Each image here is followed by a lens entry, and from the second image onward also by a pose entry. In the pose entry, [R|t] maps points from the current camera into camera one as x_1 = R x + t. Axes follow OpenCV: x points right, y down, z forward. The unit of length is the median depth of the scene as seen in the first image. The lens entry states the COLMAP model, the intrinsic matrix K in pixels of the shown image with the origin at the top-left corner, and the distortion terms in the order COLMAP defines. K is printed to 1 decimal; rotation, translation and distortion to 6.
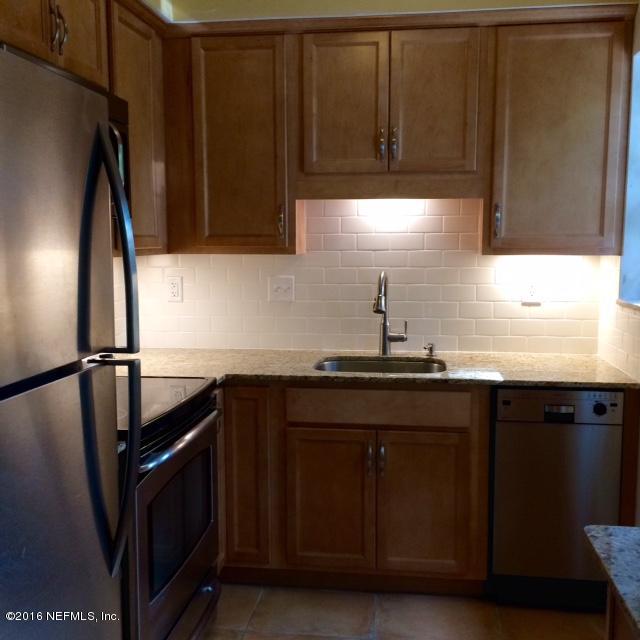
lens RADIAL K [[732.4, 0, 320.5], [0, 732.4, 308.4], [0, 0, 1]] dist [0.017134, 0.025033]
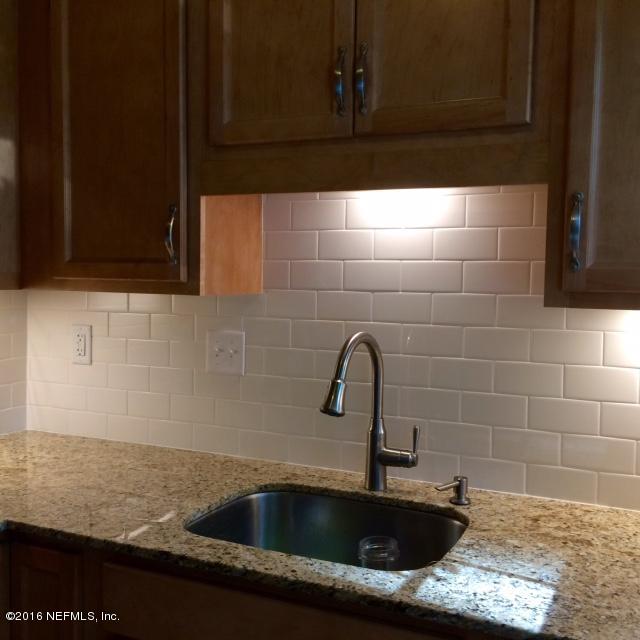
lens RADIAL K [[732.4, 0, 320.5], [0, 732.4, 308.4], [0, 0, 1]] dist [0.017134, 0.025033]
pose [[0.952586, 0.029652, -0.302822, 0.223365], [-0.044402, 0.998133, -0.041940, -0.046011], [0.301014, 0.053398, 0.952124, 0.515673]]
